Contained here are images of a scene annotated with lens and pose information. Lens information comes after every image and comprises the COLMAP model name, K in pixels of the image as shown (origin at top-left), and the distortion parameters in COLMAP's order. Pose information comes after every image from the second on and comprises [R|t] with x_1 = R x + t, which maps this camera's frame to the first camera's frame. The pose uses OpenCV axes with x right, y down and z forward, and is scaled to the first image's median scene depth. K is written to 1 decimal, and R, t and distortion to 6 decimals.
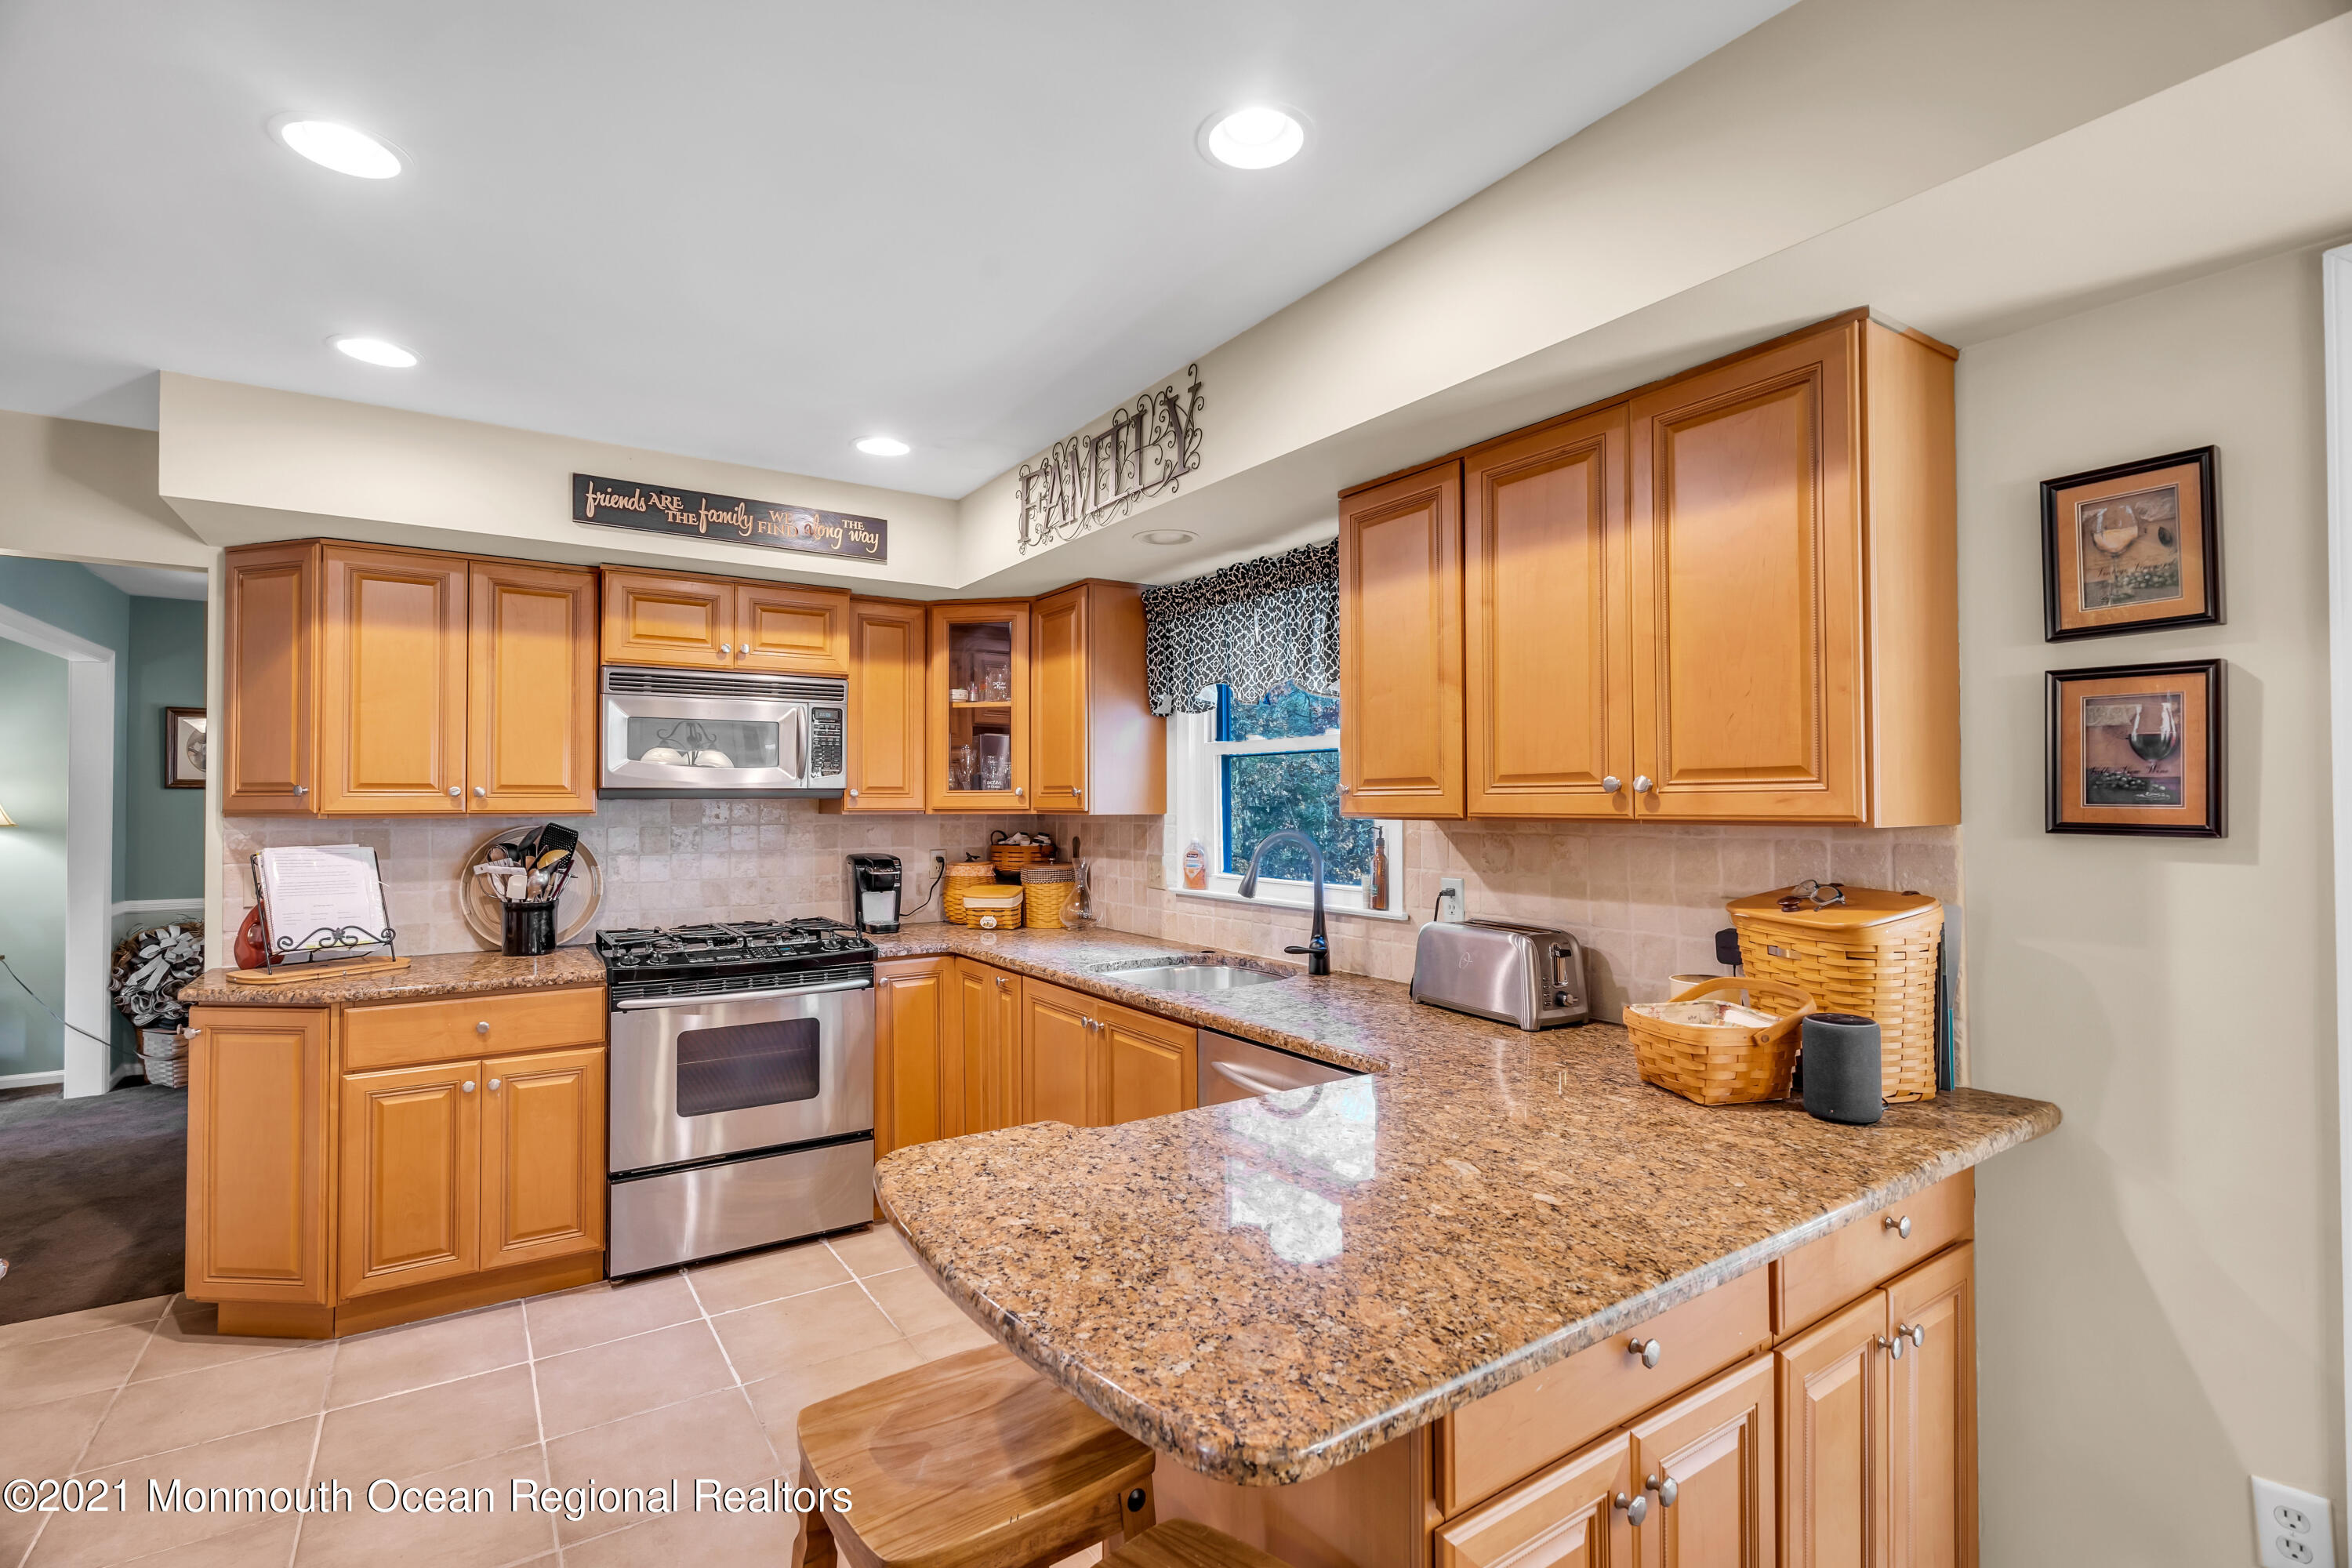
lens RADIAL K [[1066.2, 0, 1171.3], [0, 1066.2, 788.0], [0, 0, 1]] dist [-0.006933, 0.002003]
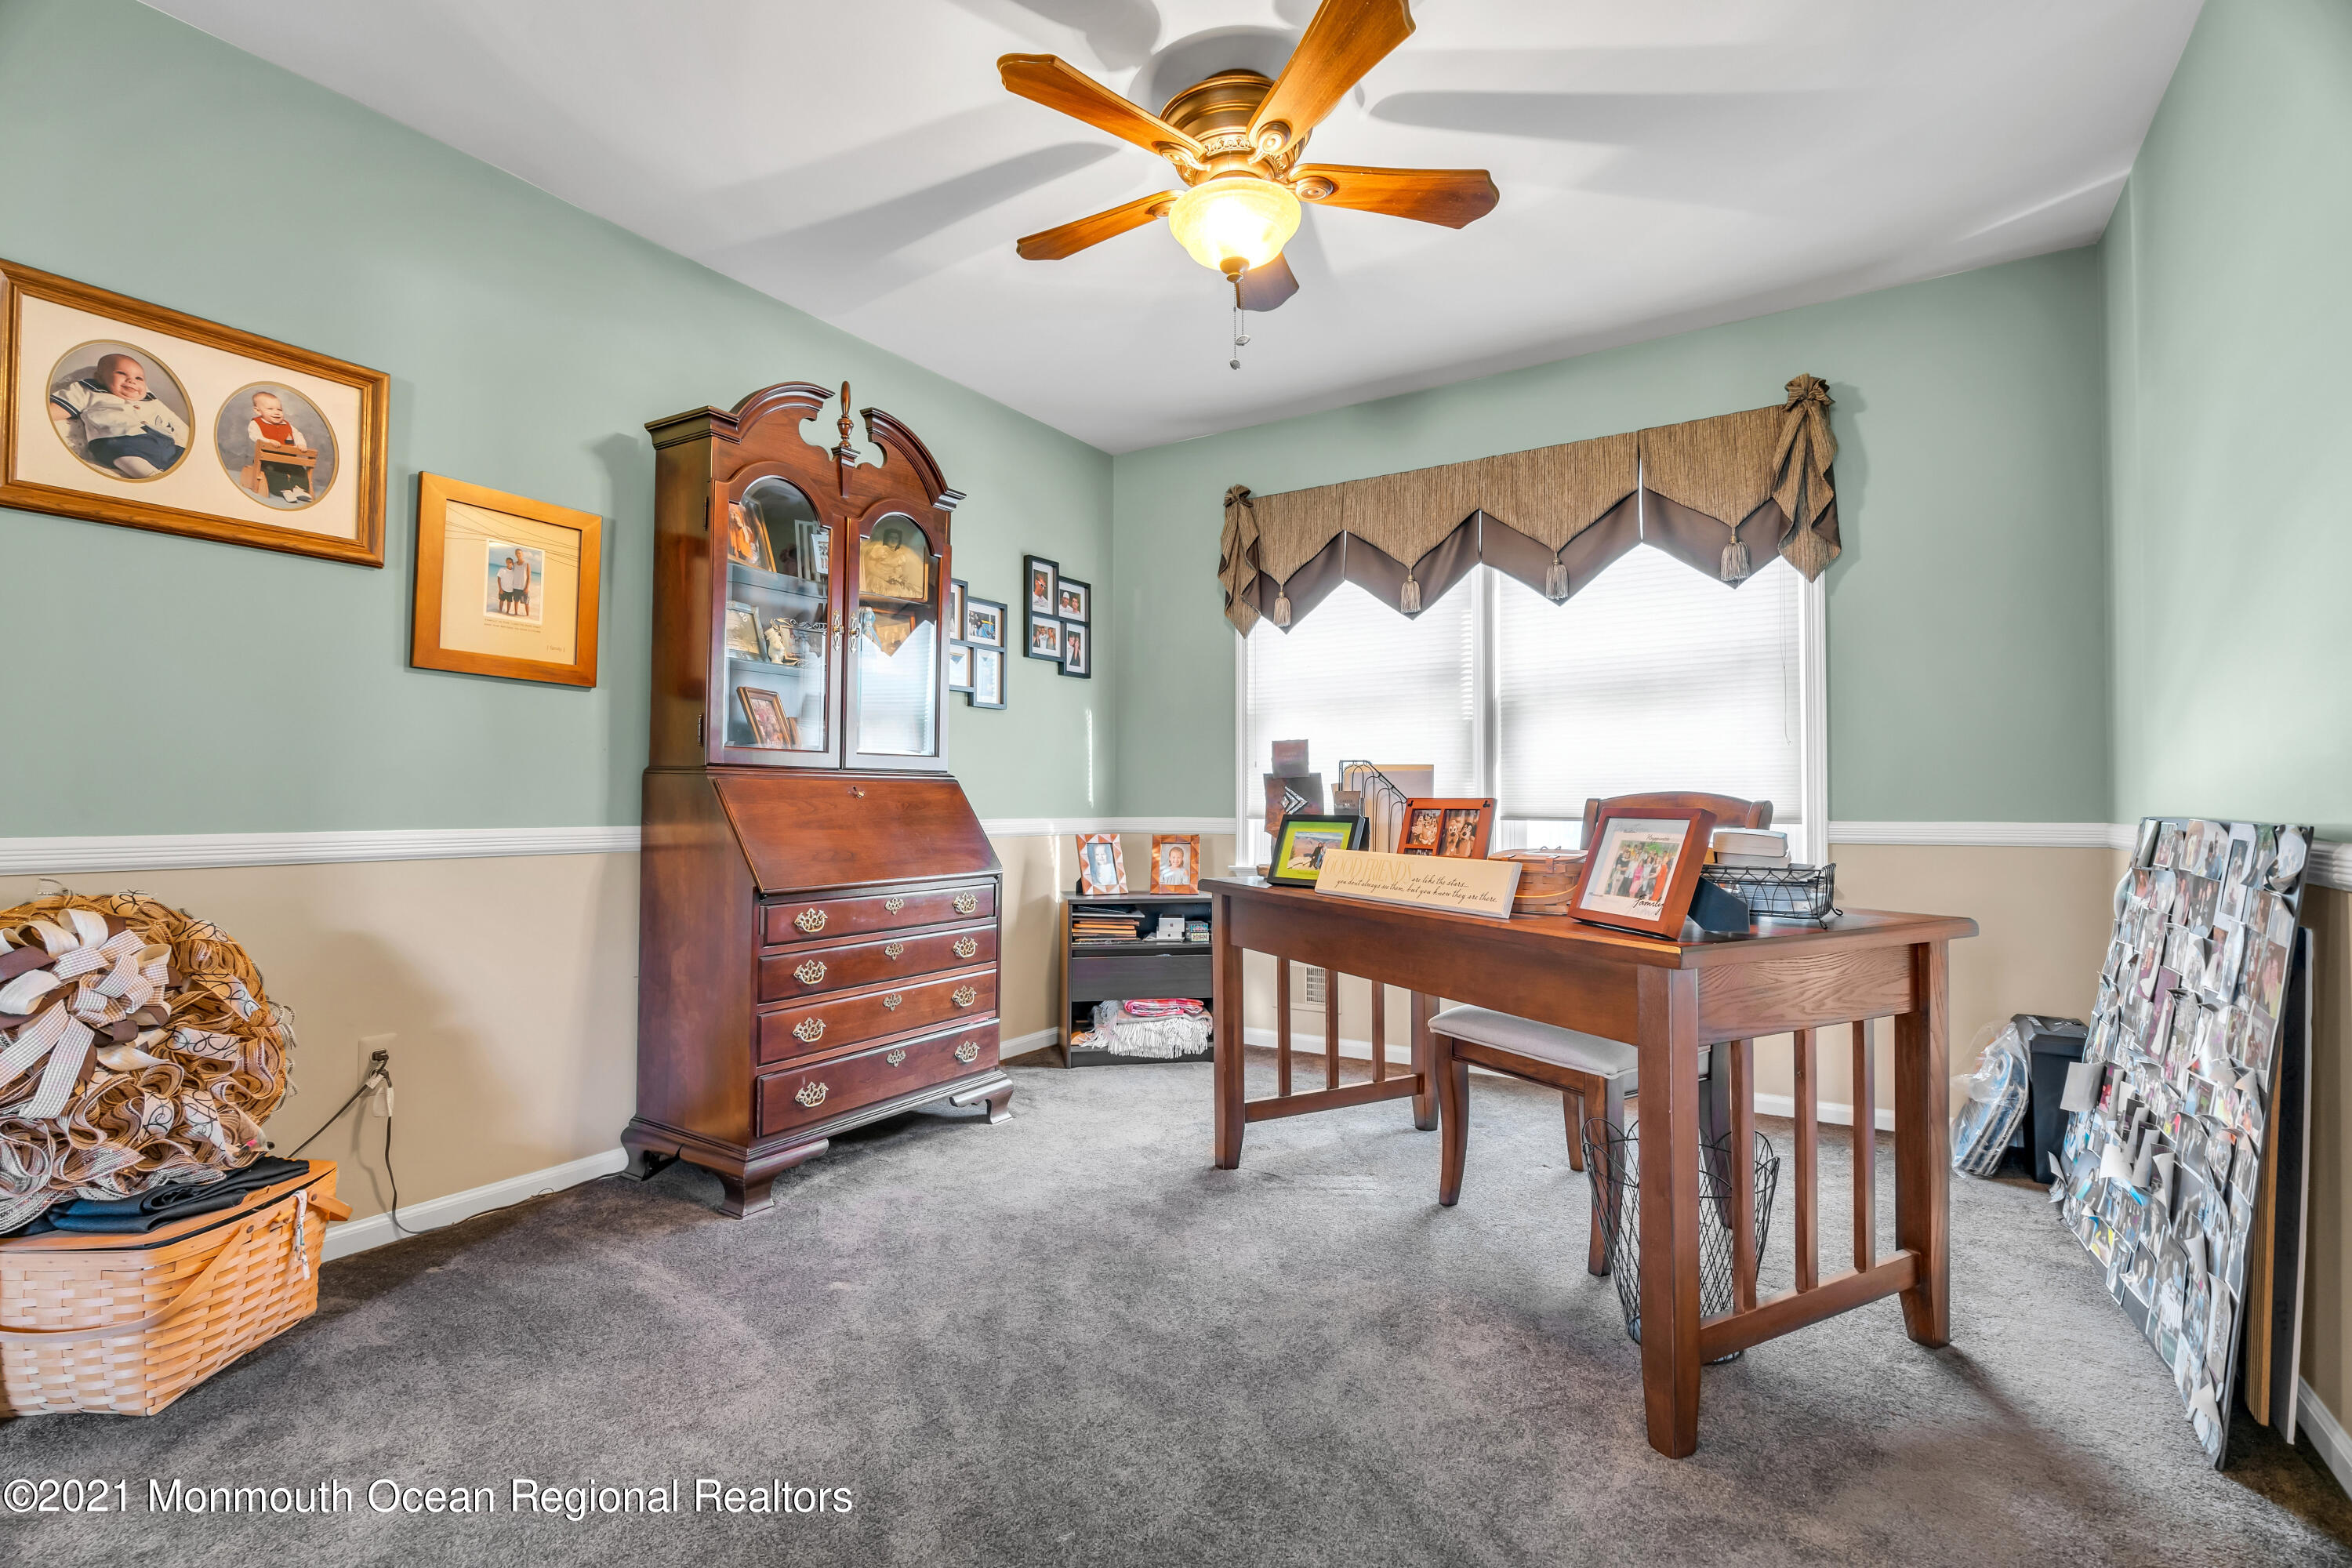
lens RADIAL K [[1066.2, 0, 1172.6], [0, 1066.2, 774.9], [0, 0, 1]] dist [-0.006933, 0.002003]
pose [[0.916718, 0.007184, 0.399470, -1.368936], [-0.002619, 0.999925, -0.011972, 0.163550], [-0.399526, 0.009928, 0.916668, 1.020083]]
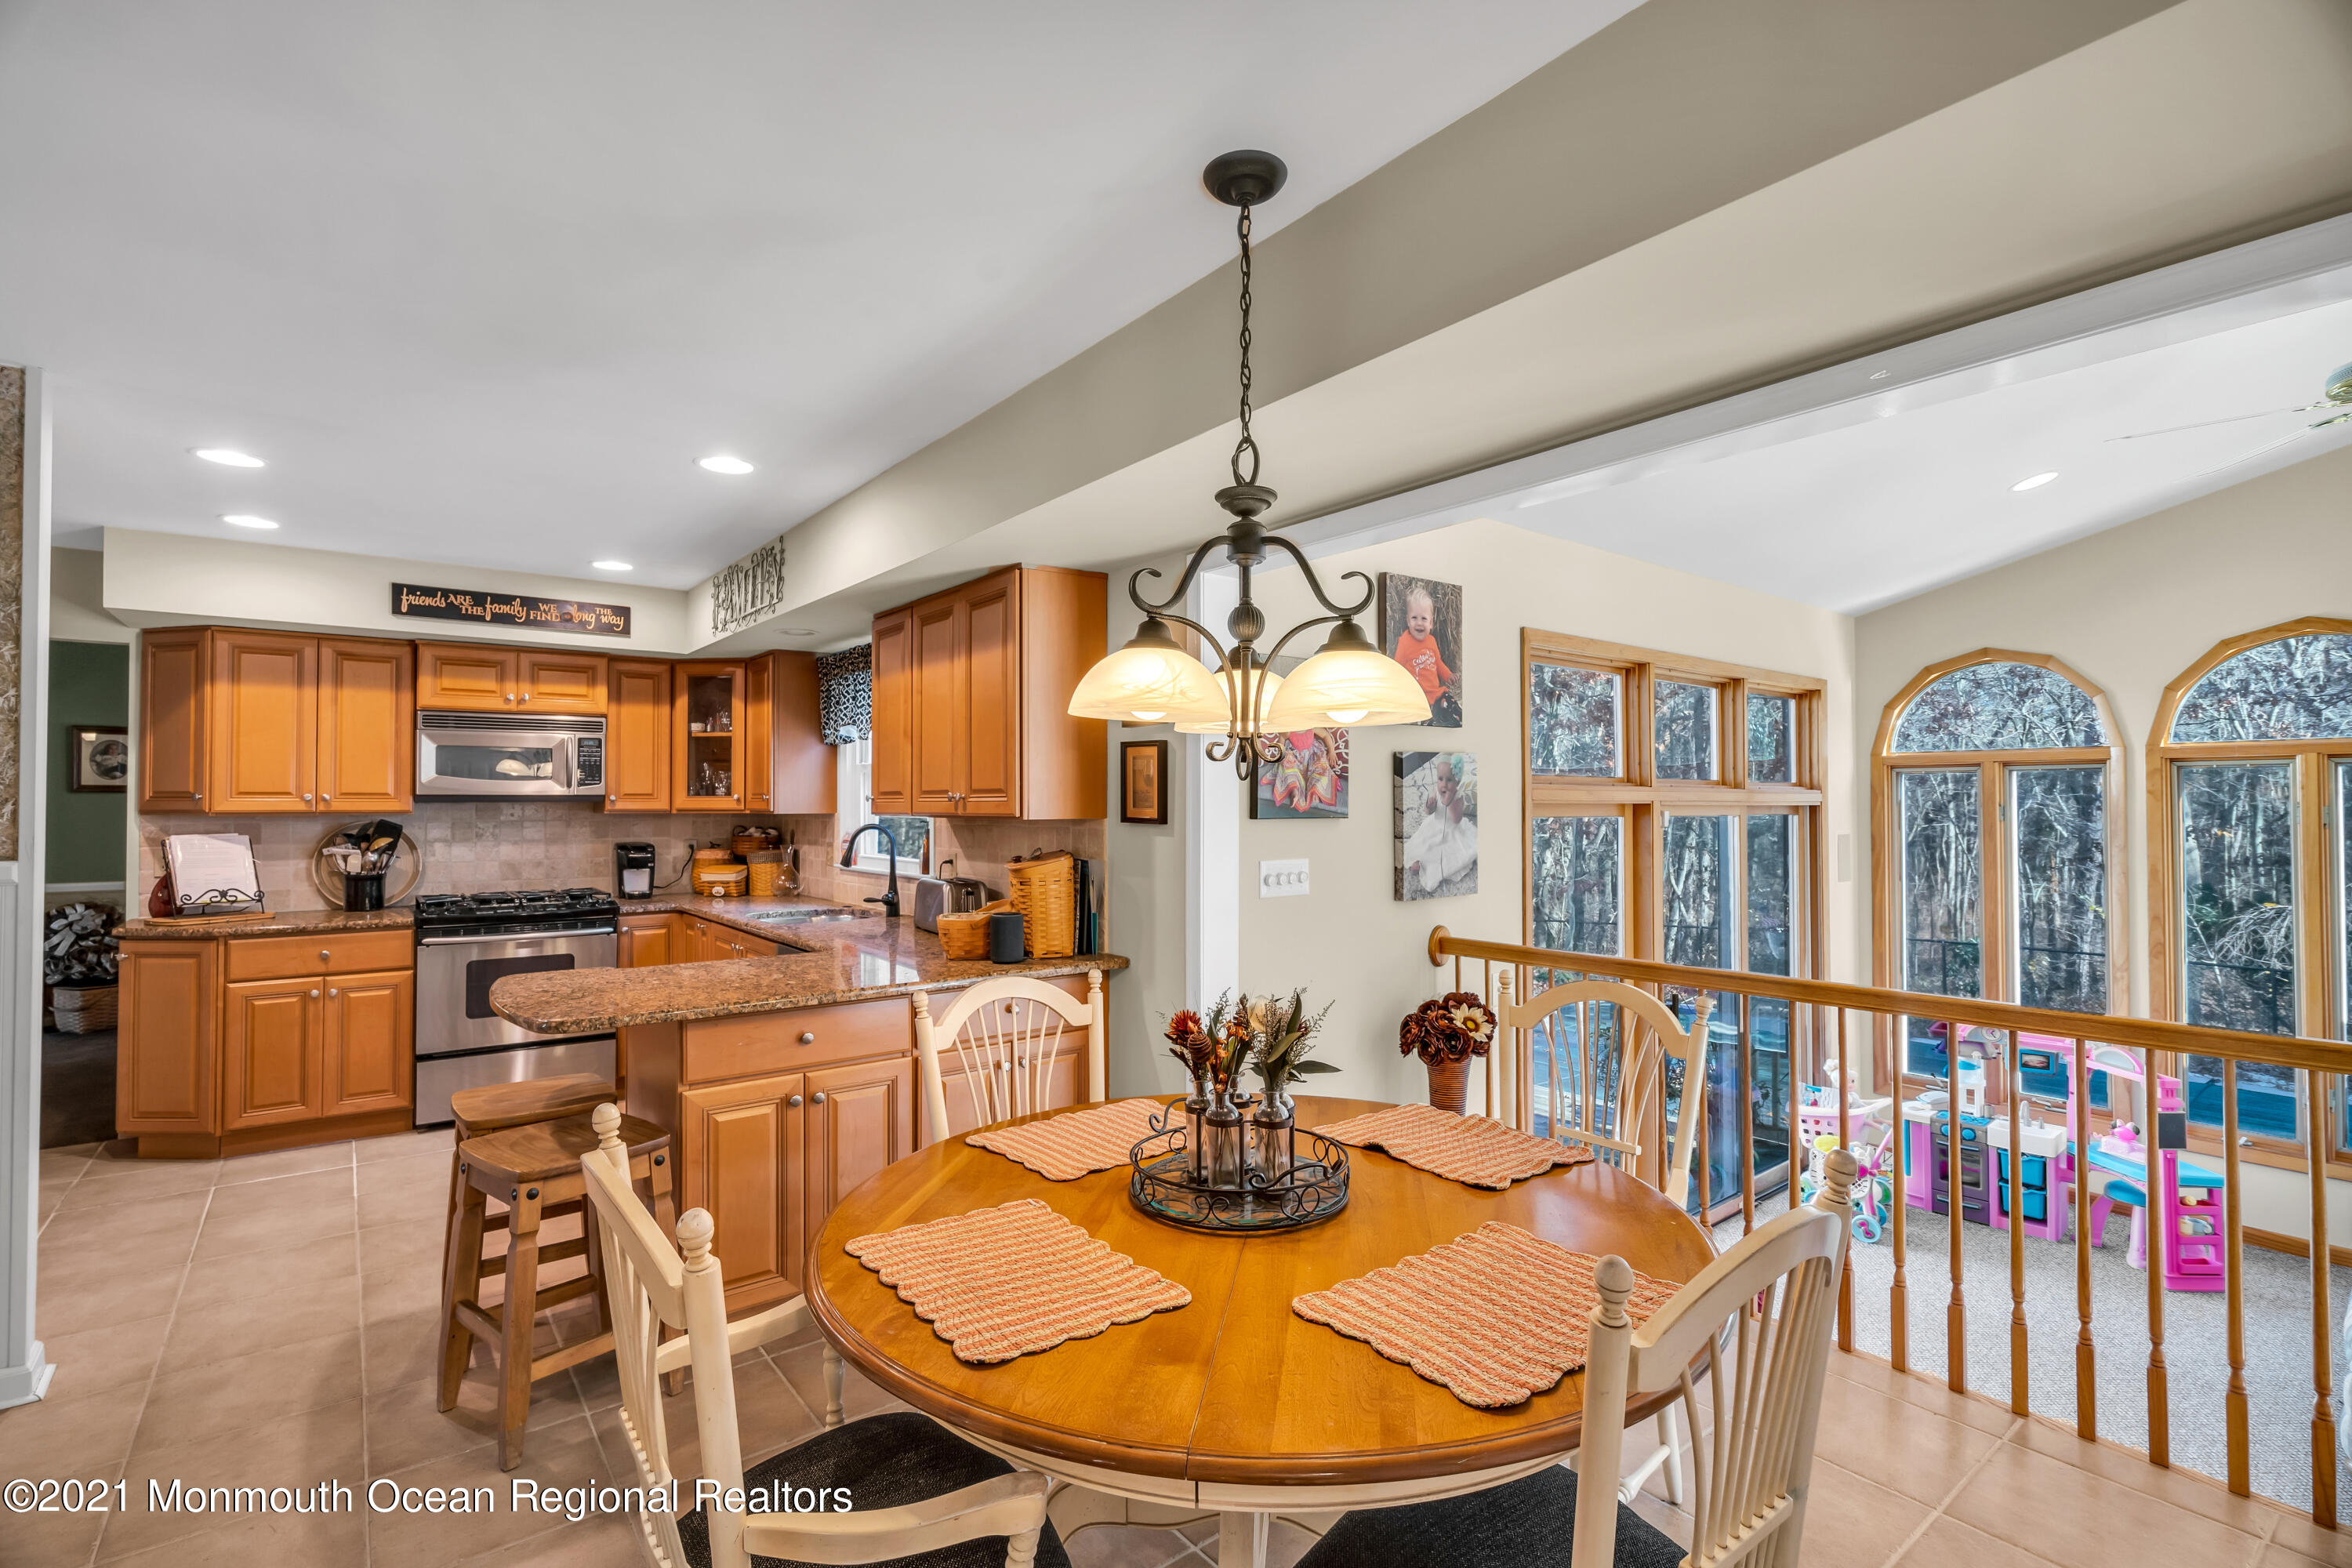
lens RADIAL K [[1066.2, 0, 1171.0], [0, 1066.2, 784.9], [0, 0, 1]] dist [-0.006933, 0.002003]
pose [[0.997664, 0.001635, 0.068298, 0.434533], [-0.001408, 0.999993, -0.003372, -0.011293], [-0.068303, 0.003268, 0.997659, -0.569828]]
